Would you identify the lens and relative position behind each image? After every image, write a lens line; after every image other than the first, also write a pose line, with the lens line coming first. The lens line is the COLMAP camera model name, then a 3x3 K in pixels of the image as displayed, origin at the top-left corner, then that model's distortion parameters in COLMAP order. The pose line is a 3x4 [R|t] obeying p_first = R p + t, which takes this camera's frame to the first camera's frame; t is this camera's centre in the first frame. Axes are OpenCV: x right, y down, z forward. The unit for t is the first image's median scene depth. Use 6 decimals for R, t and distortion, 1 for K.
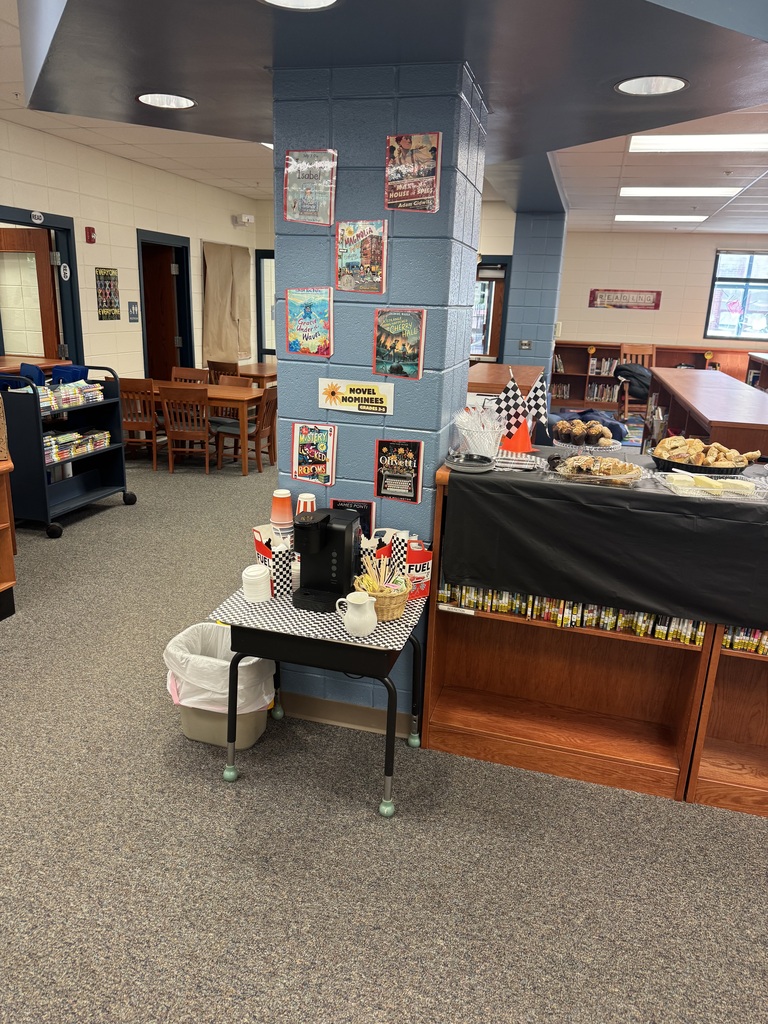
lens RADIAL K [[711.2, 0, 384.0], [0, 711.2, 512.0], [0, 0, 1]] dist [0.096473, -0.159495]
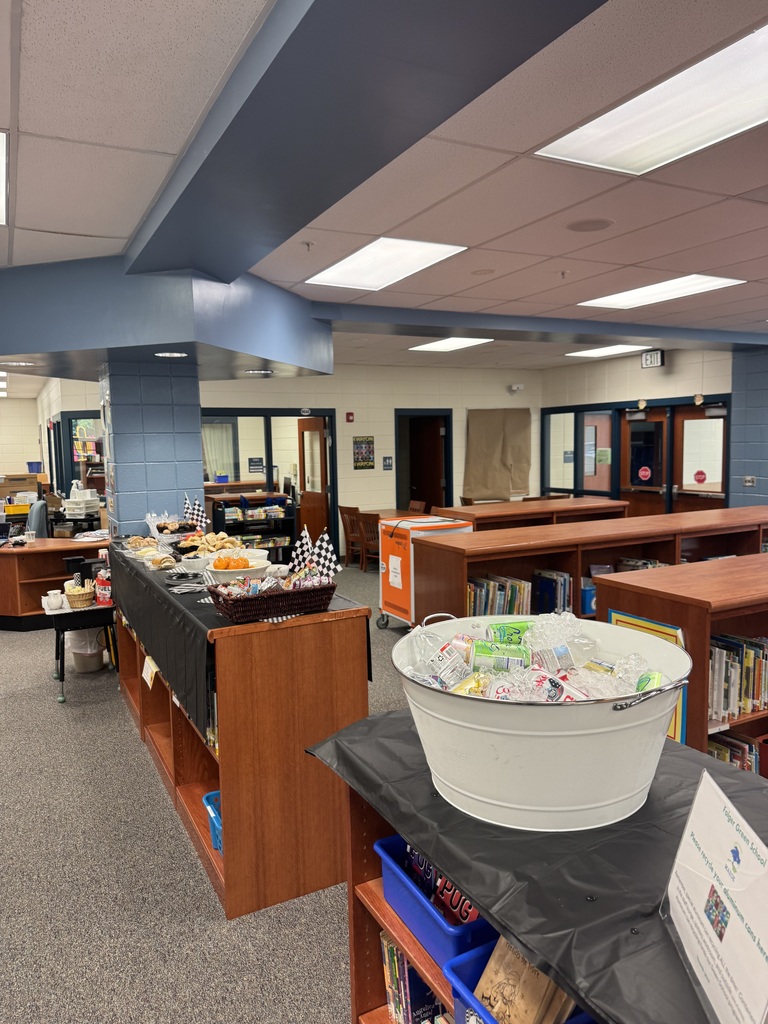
lens RADIAL K [[711.2, 0, 384.0], [0, 711.2, 512.0], [0, 0, 1]] dist [0.096473, -0.159495]
pose [[0.677931, 0.020840, -0.734830, 0.715757], [-0.162630, 0.979082, -0.122270, -0.004578], [0.716910, 0.202396, 0.667140, 0.056959]]
